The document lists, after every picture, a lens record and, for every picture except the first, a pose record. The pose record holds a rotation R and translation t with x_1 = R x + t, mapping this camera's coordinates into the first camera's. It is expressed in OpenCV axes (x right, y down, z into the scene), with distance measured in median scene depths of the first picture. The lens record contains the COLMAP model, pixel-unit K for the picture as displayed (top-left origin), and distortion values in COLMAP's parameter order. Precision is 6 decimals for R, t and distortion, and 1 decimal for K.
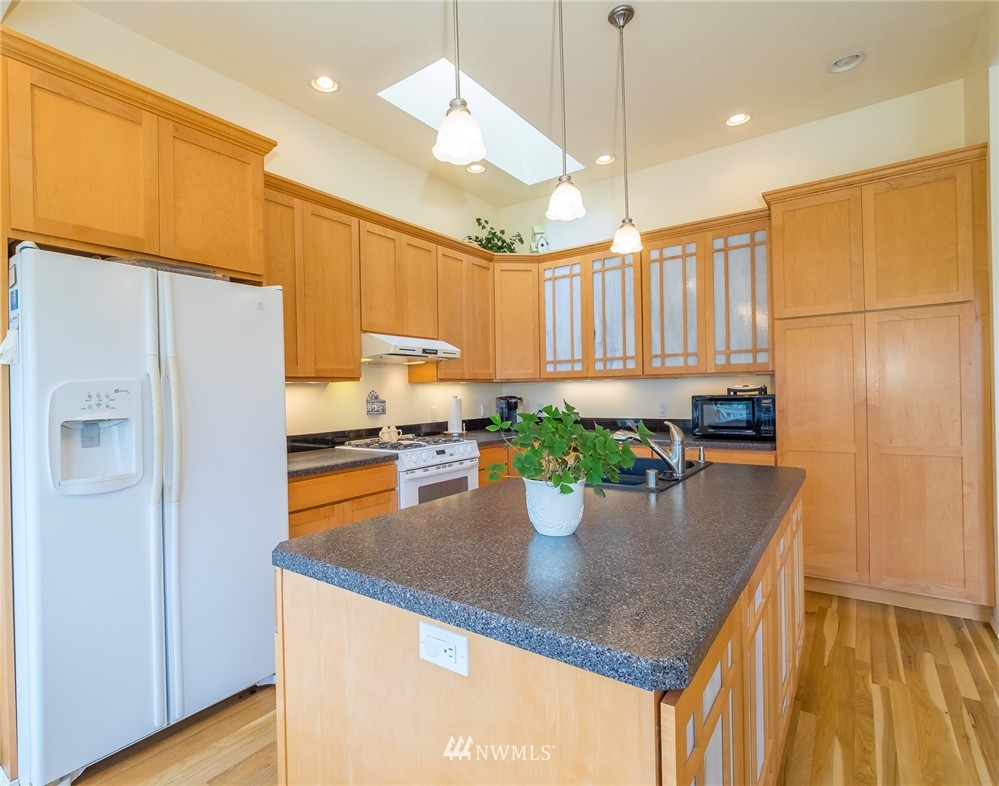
lens RADIAL K [[490.4, 0, 499.5], [0, 490.4, 393.0], [0, 0, 1]] dist [-0.001334, -0.000116]
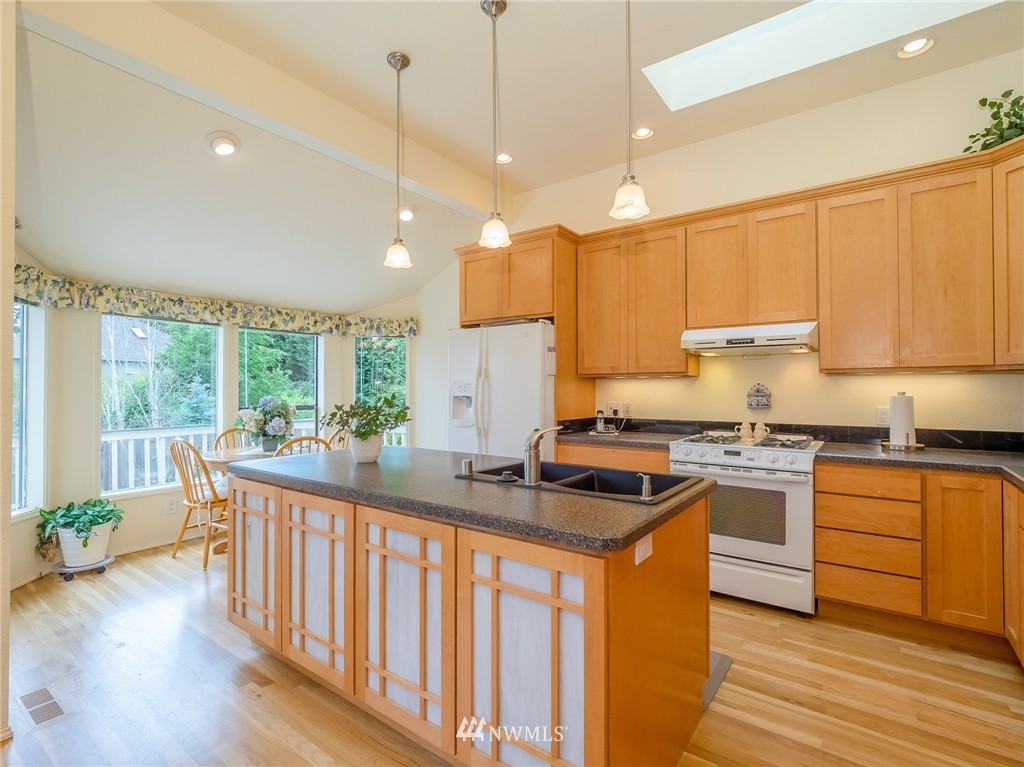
lens RADIAL K [[503.1, 0, 512.0], [0, 503.1, 383.5], [0, 0, 1]] dist [-0.001242, -0.000703]
pose [[-0.004146, 0.011109, -0.999930, 0.798811], [-0.000141, 0.999938, 0.011110, -0.017300], [0.999991, 0.000187, -0.004144, 0.591930]]
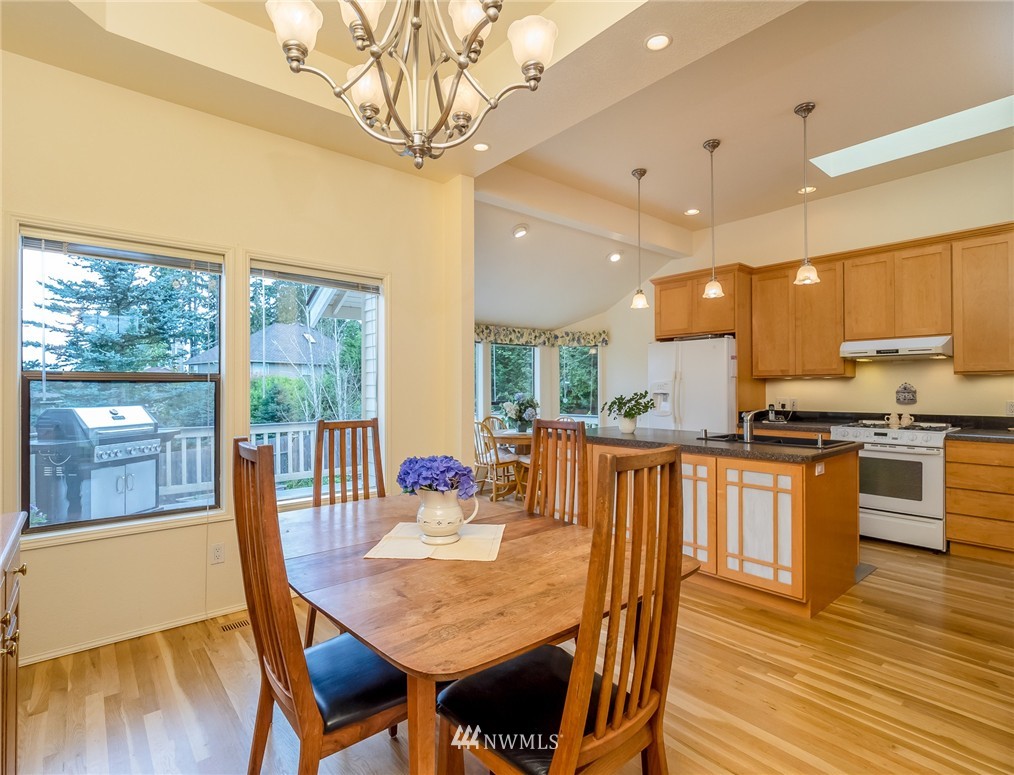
lens RADIAL K [[547.1, 0, 530.1], [0, 547.1, 385.6], [0, 0, 1]] dist [-0.012637, -0.000264]
pose [[-0.194181, 0.016389, -0.980829, 1.373428], [0.005860, 0.999862, 0.015547, -0.027087], [0.980948, -0.002729, -0.194250, 0.399043]]
